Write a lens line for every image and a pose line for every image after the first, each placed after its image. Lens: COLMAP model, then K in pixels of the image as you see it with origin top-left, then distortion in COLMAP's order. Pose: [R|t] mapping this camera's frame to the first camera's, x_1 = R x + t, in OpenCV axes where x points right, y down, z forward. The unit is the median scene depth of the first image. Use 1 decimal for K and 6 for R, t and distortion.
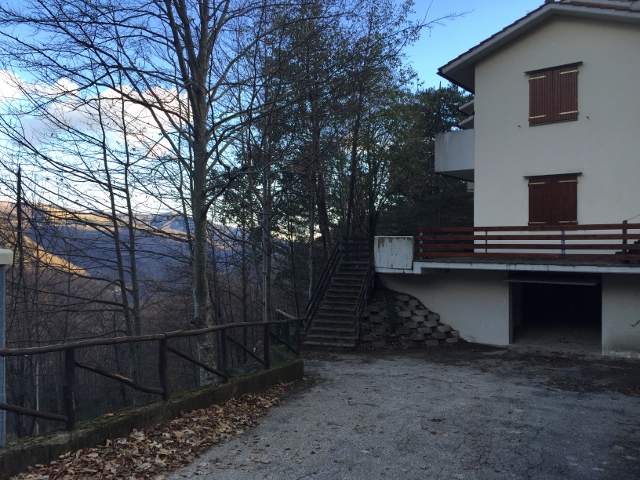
lens RADIAL K [[540.0, 0, 319.5], [0, 540.0, 236.6], [0, 0, 1]] dist [0.086603, -0.122018]
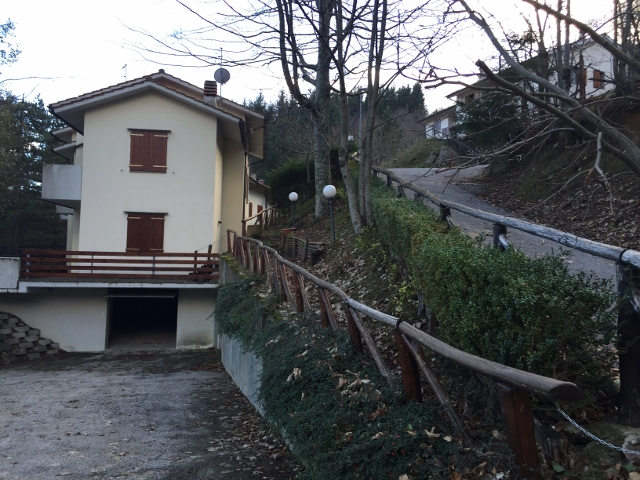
lens RADIAL K [[540.0, 0, 319.5], [0, 540.0, 236.6], [0, 0, 1]] dist [0.086603, -0.122018]
pose [[0.727329, 0.049232, 0.684521, -0.153033], [-0.028581, 0.998731, -0.041463, -0.015346], [-0.685693, 0.010593, 0.727814, -0.212512]]
